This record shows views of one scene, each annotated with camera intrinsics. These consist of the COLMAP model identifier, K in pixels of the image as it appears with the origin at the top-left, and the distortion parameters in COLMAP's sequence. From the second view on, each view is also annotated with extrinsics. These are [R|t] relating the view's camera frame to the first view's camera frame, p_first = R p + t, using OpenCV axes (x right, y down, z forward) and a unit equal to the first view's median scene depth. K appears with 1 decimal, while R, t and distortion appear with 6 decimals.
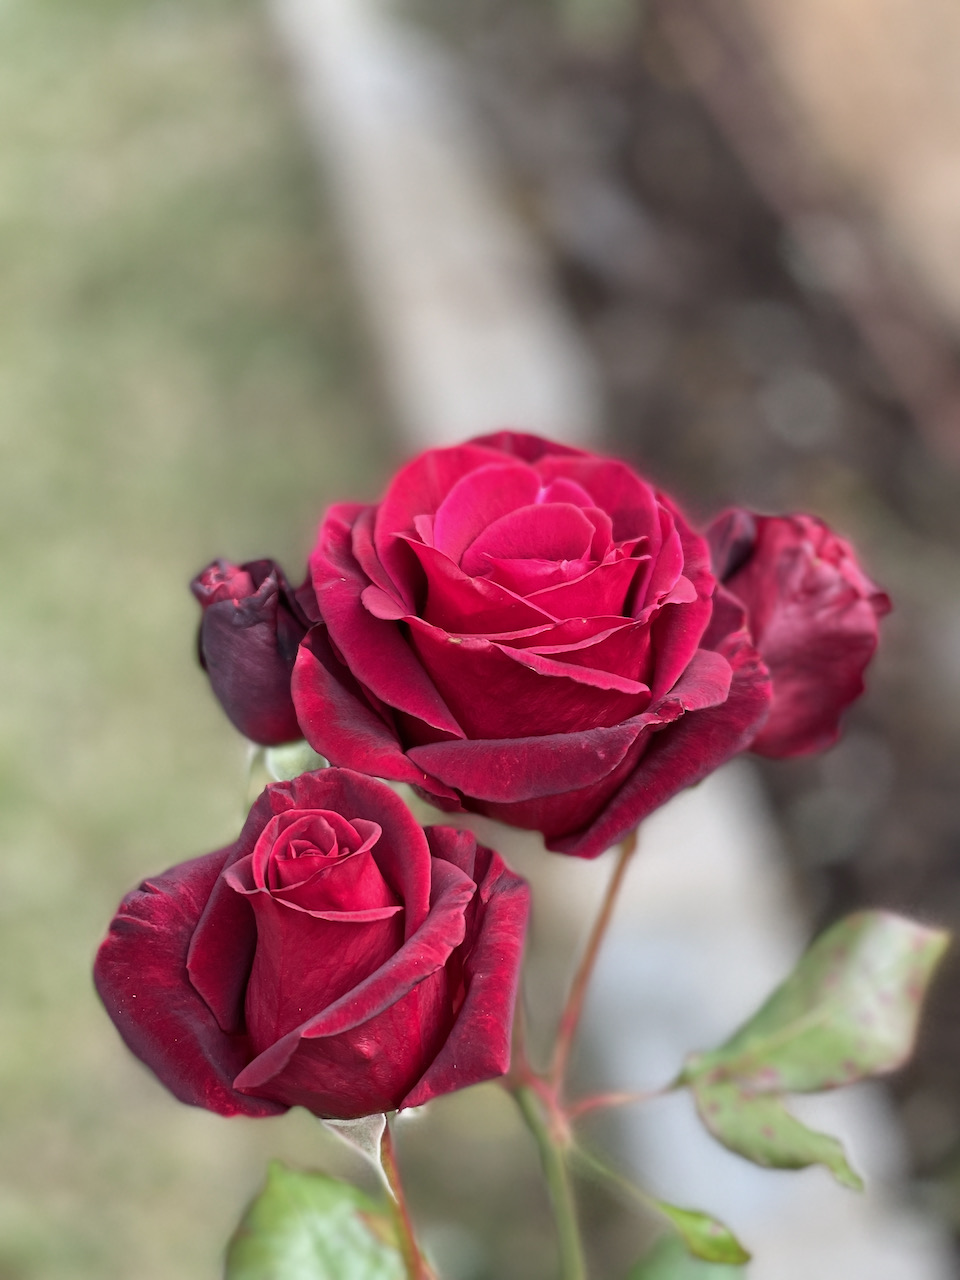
lens RADIAL K [[2276.0, 0, 480.0], [0, 2276.0, 640.0], [0, 0, 1]] dist [-0.224388, 2.991818]
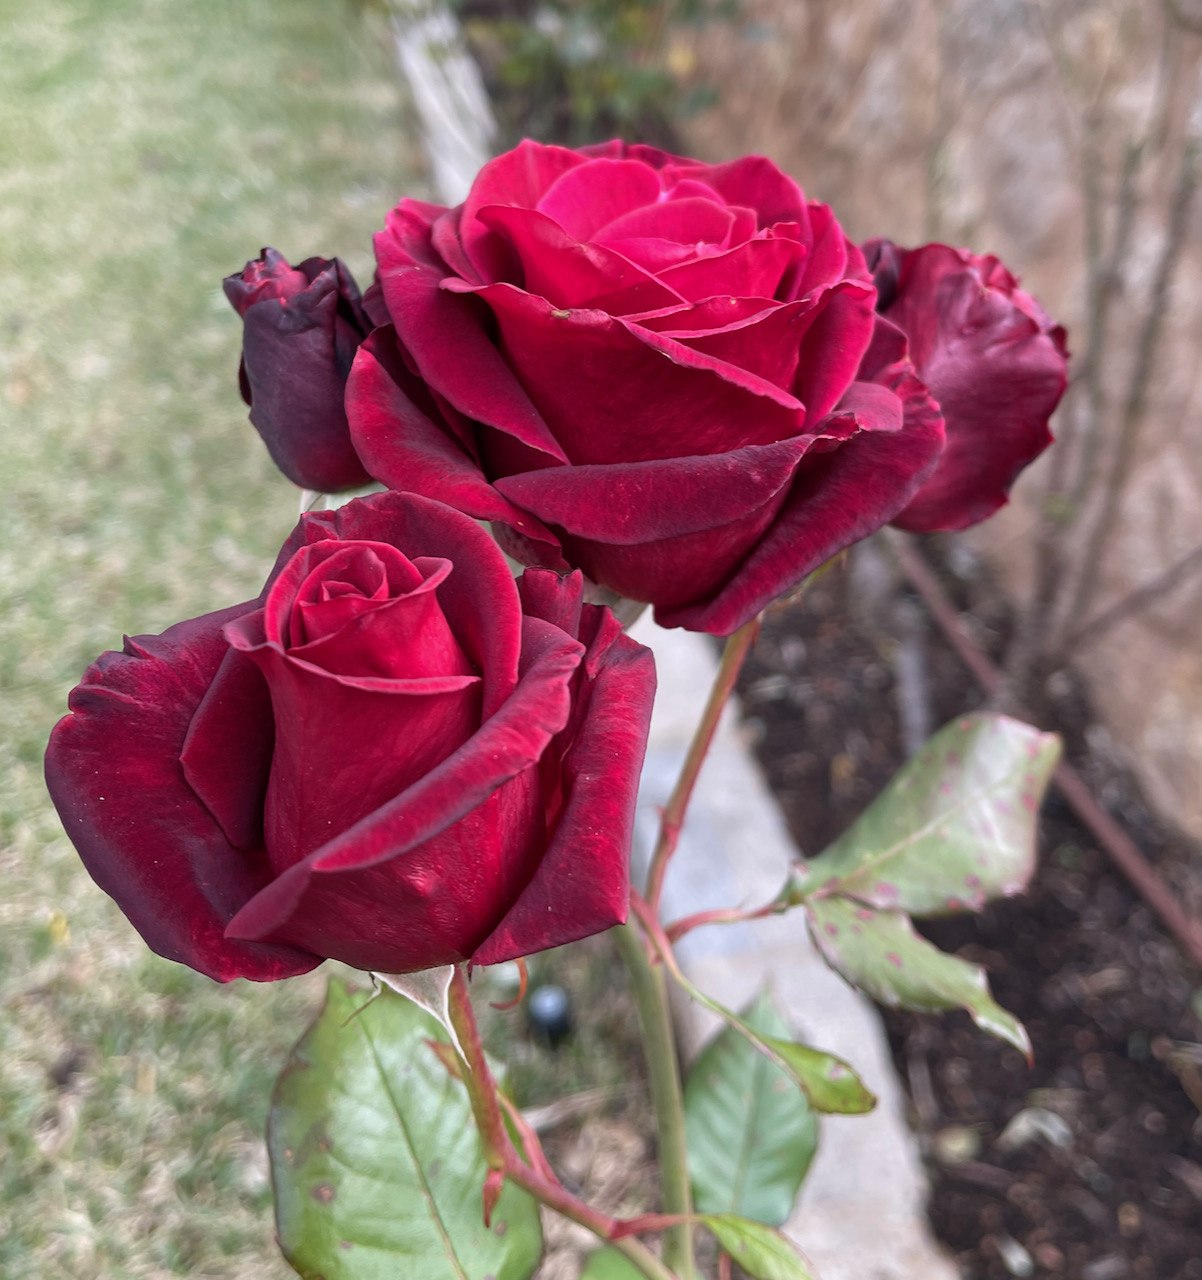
lens RADIAL K [[1116.0, 0, 580.9], [0, 1116.0, 565.2], [0, 0, 1]] dist [0.069572, -0.295327]
pose [[0.999294, 0.020997, 0.031160, -0.013810], [-0.019766, 0.999031, -0.039318, 0.092885], [-0.031956, 0.038675, 0.998741, 0.630092]]
